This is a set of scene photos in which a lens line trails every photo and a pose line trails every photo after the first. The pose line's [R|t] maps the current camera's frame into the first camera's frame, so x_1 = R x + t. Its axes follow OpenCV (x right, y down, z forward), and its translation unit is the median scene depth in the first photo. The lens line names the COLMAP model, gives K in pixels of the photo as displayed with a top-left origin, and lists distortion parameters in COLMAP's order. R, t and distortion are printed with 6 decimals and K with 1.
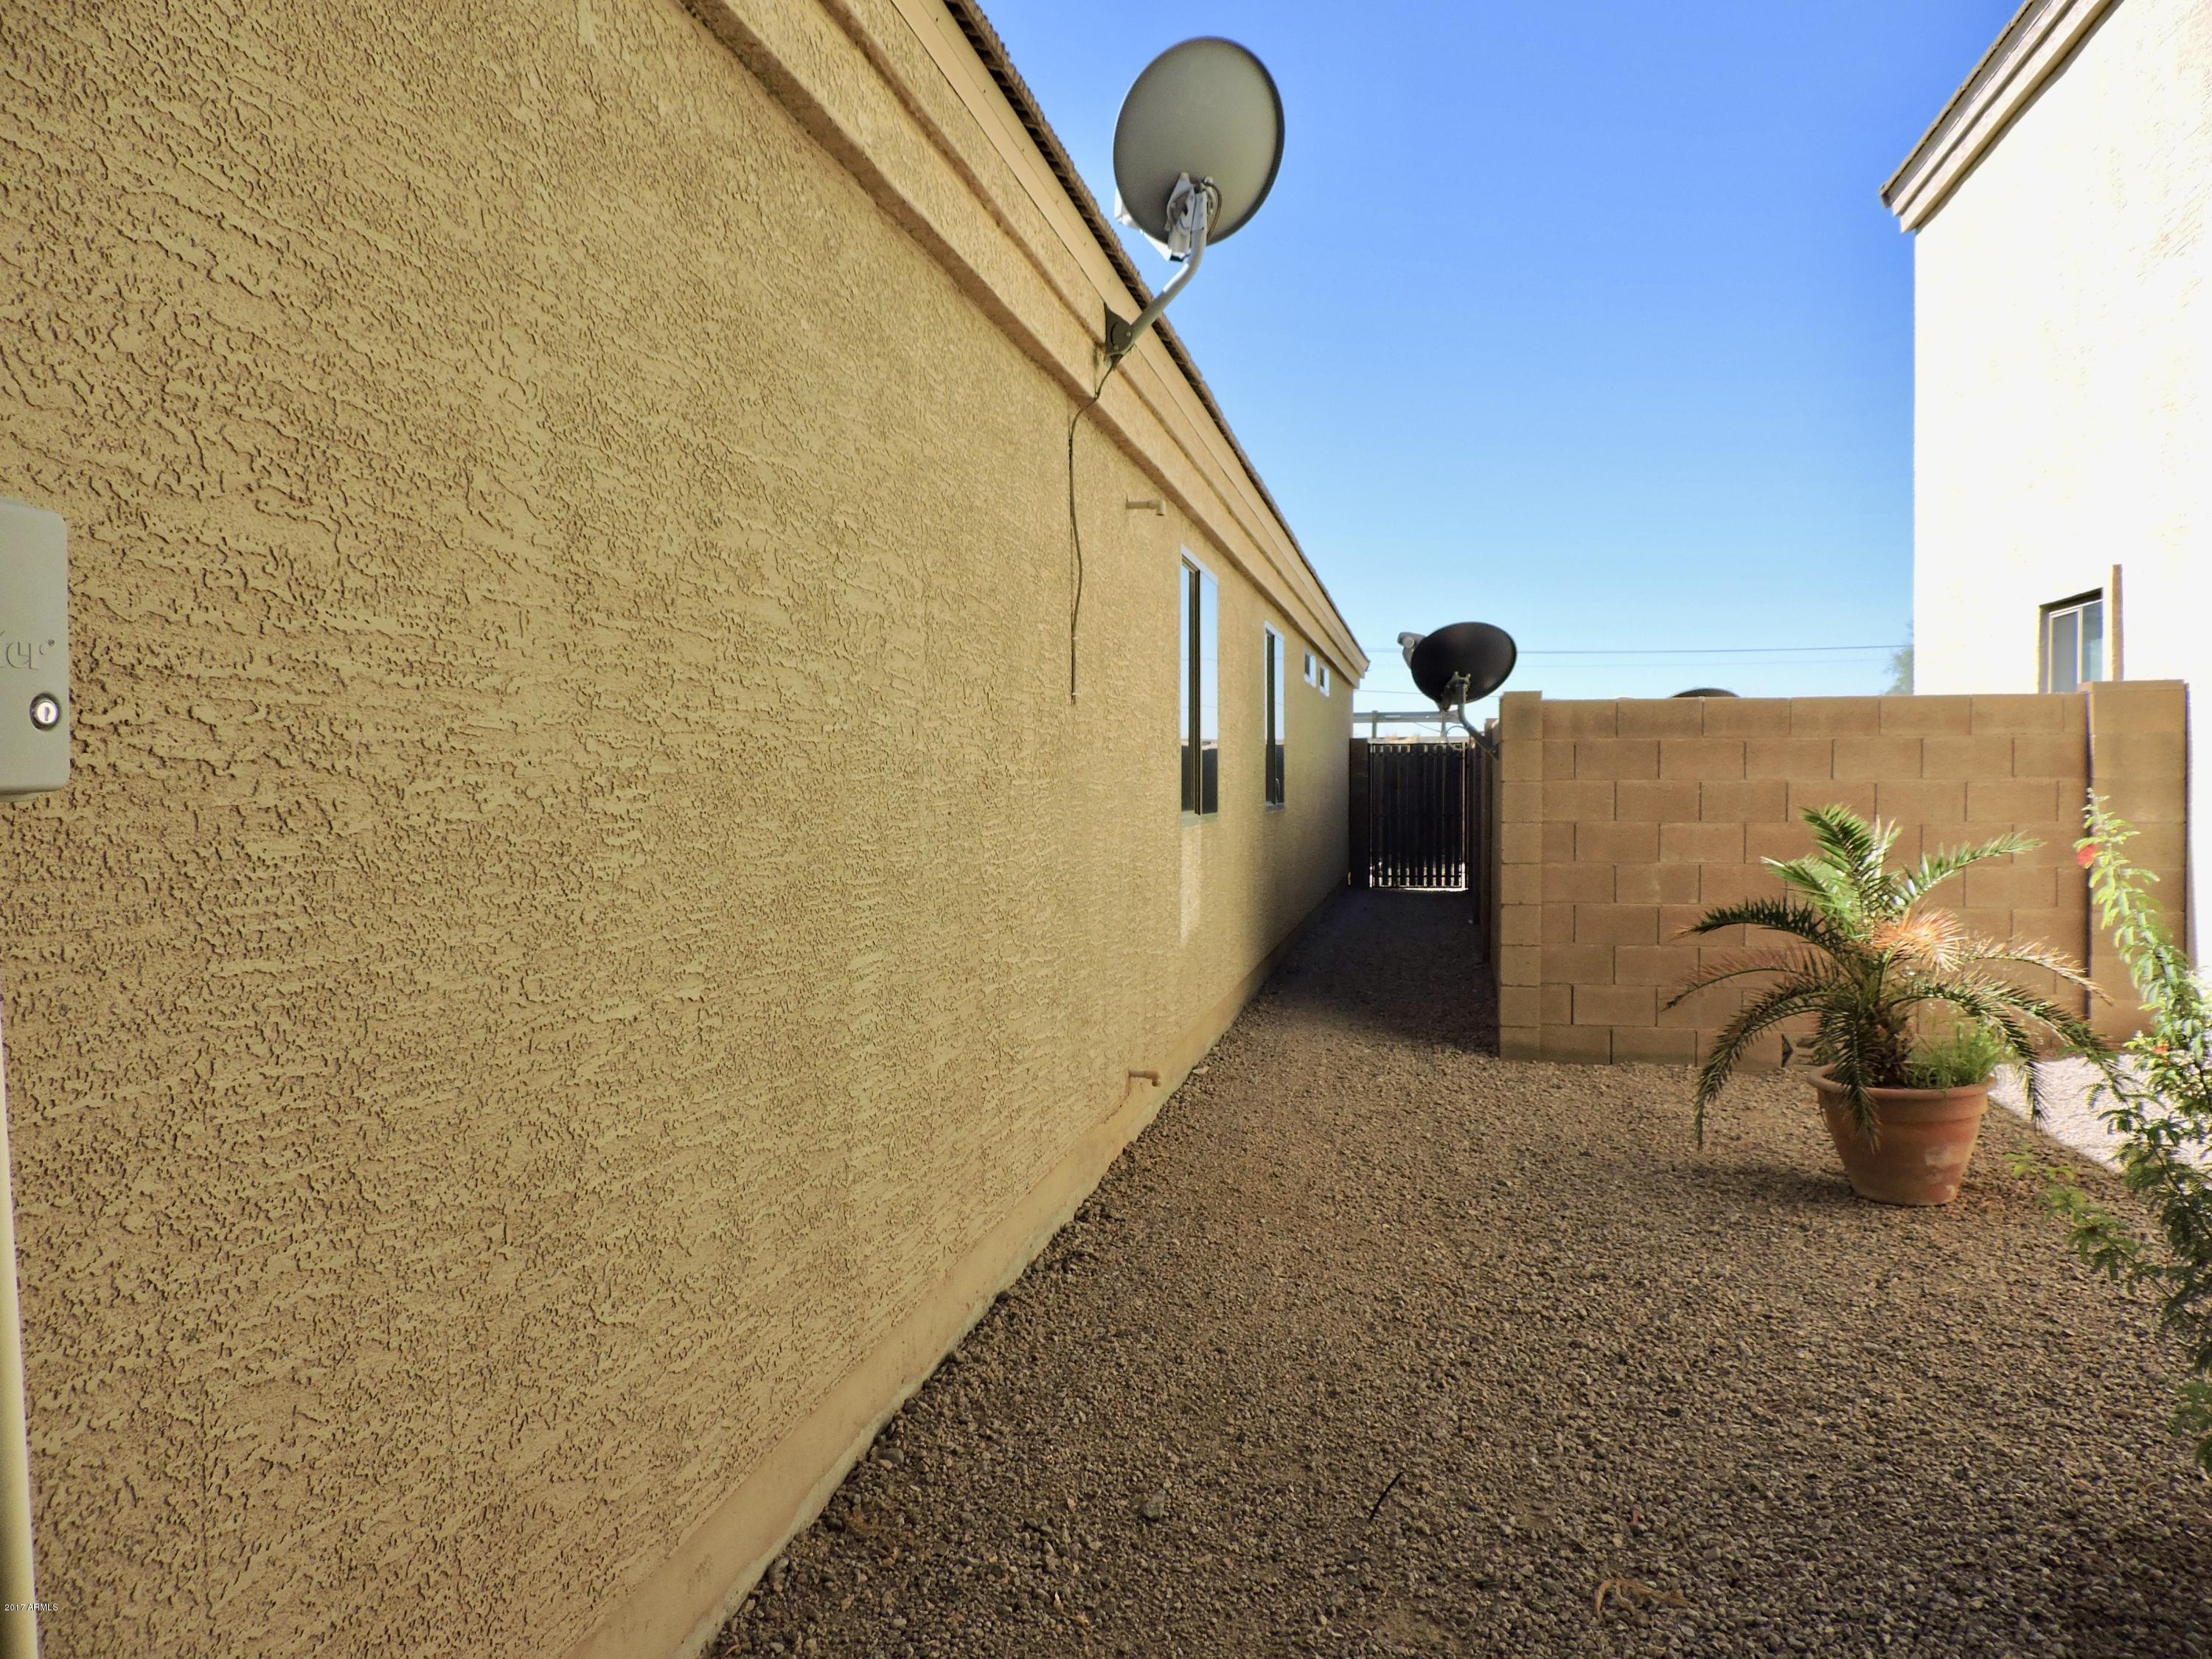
lens RADIAL K [[1570.9, 0, 1106.1], [0, 1570.9, 828.5], [0, 0, 1]] dist [-0.015521, 0.005194]
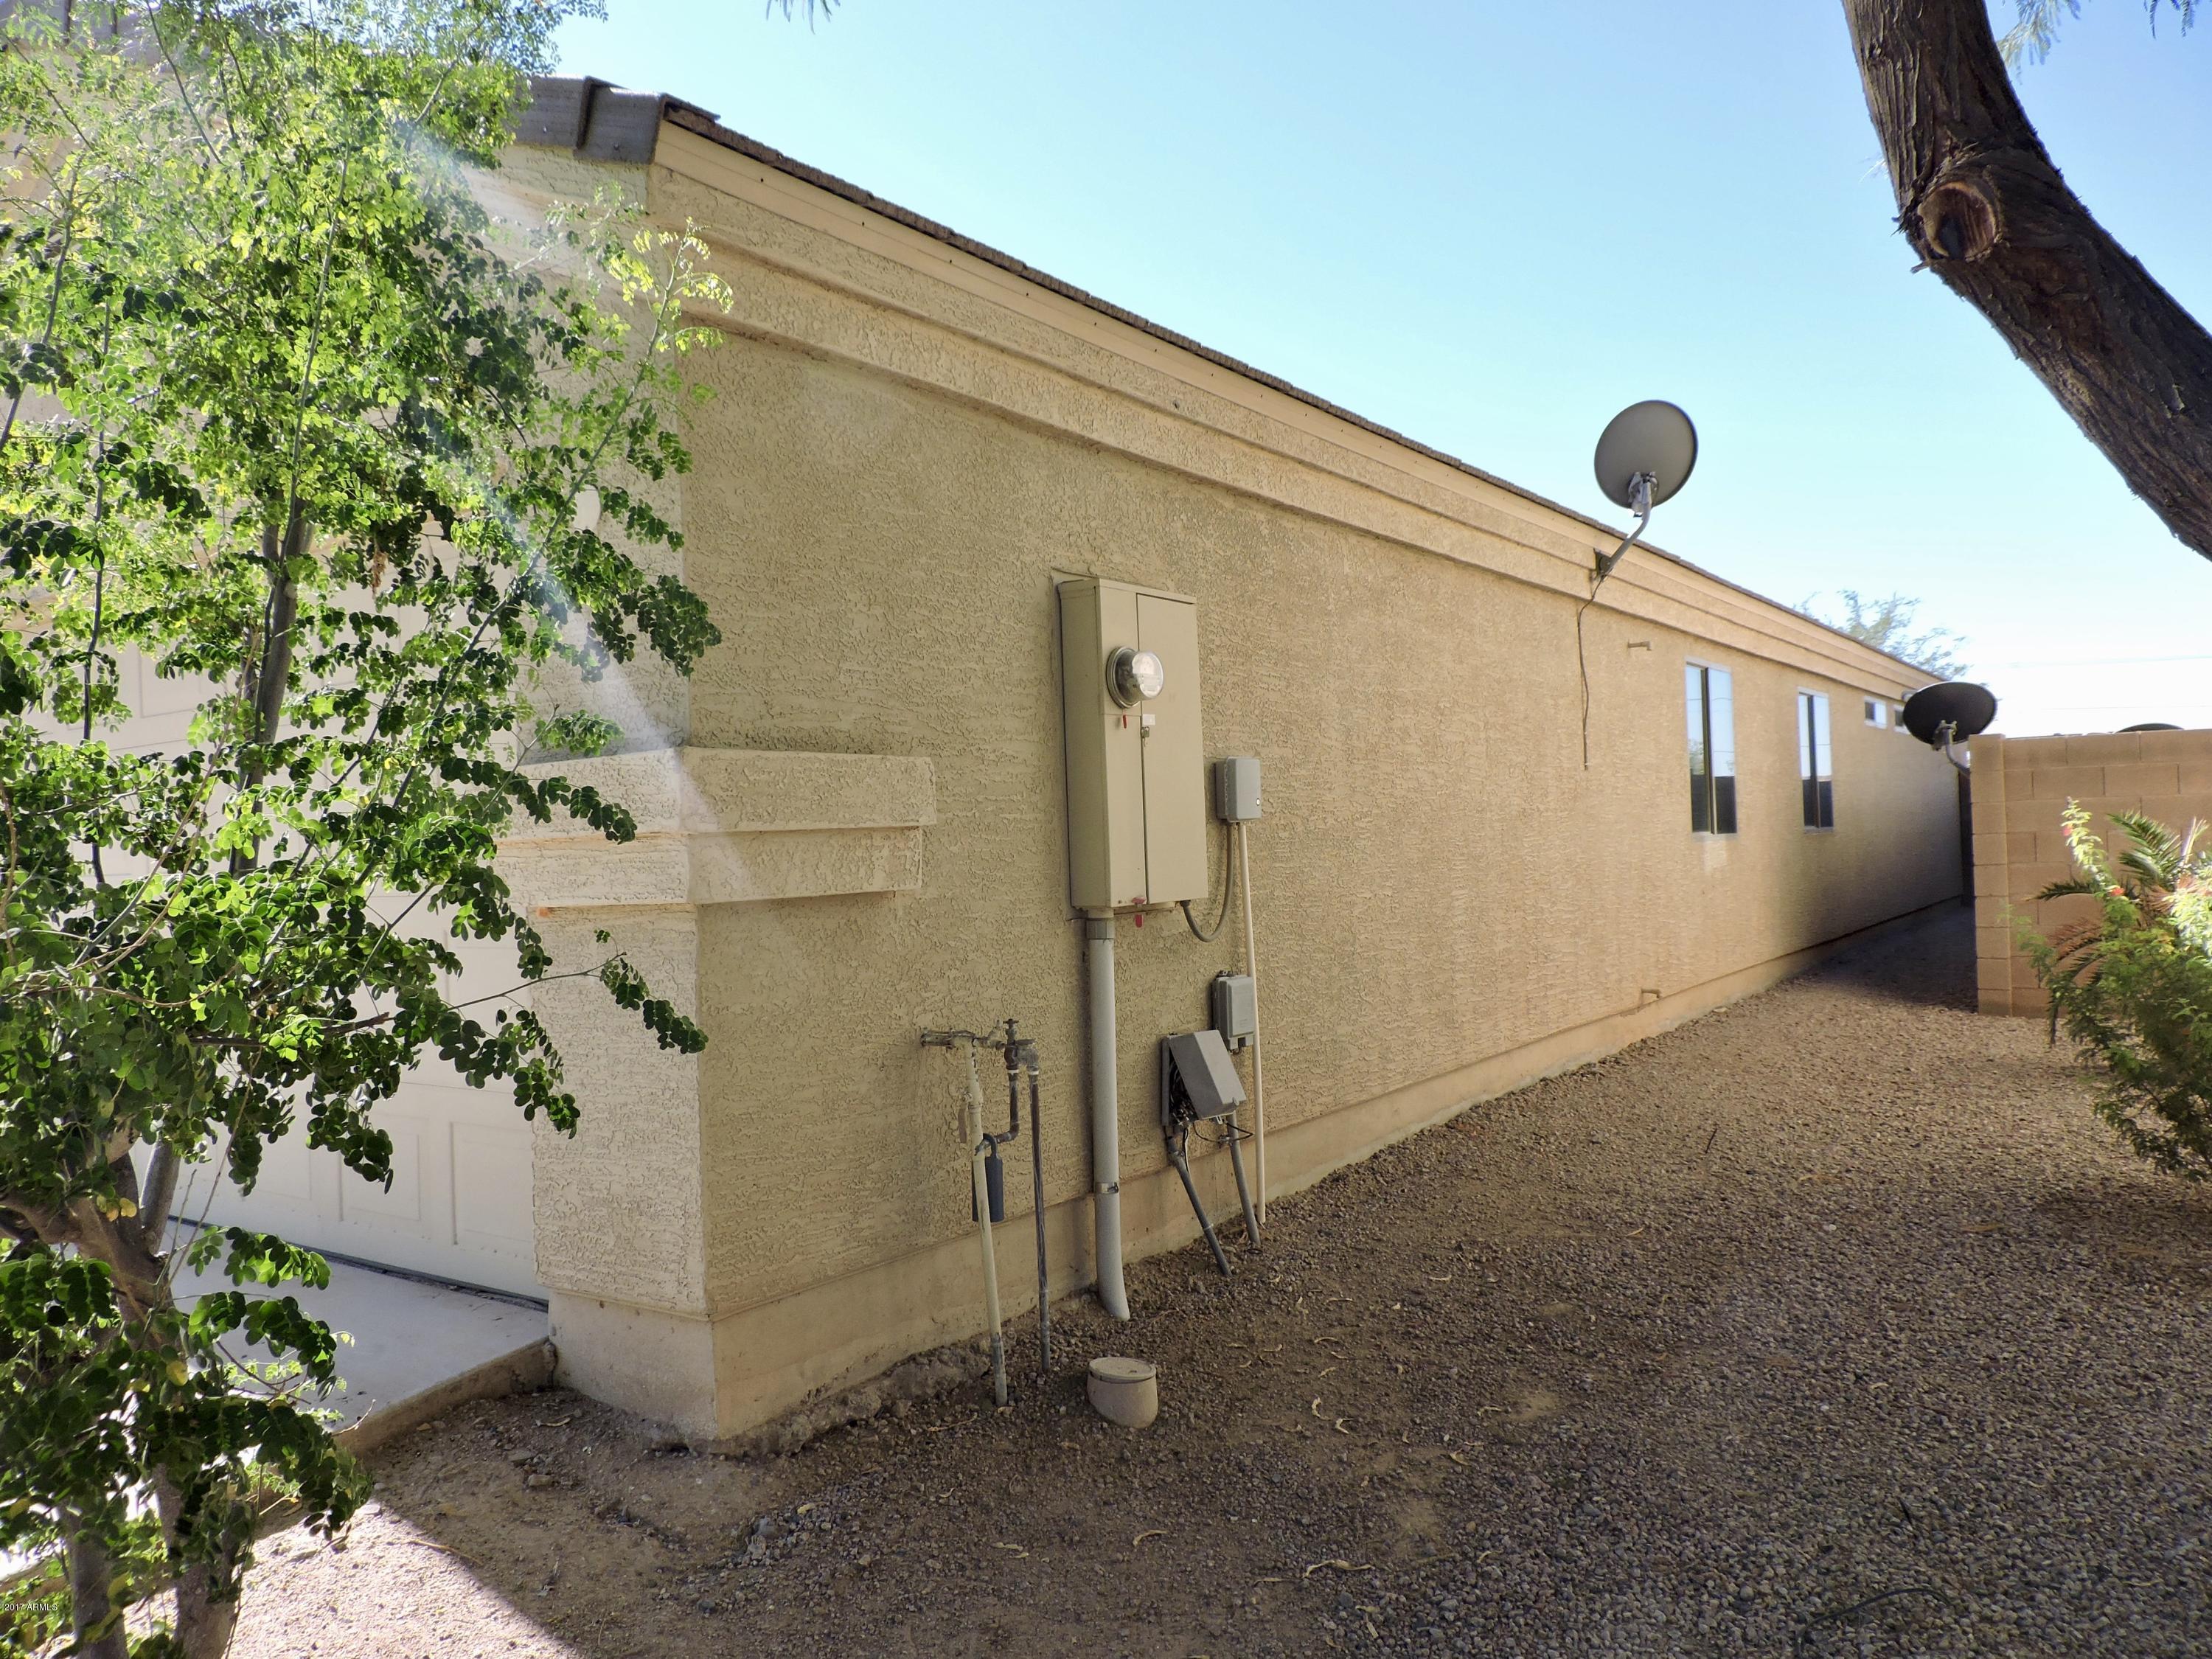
lens RADIAL K [[1570.9, 0, 1106.1], [0, 1570.9, 828.5], [0, 0, 1]] dist [-0.015521, 0.005194]
pose [[0.915584, -0.032892, -0.400780, 0.248881], [0.020418, 0.999166, -0.035356, 0.050889], [0.401609, 0.024189, 0.915492, -1.099172]]
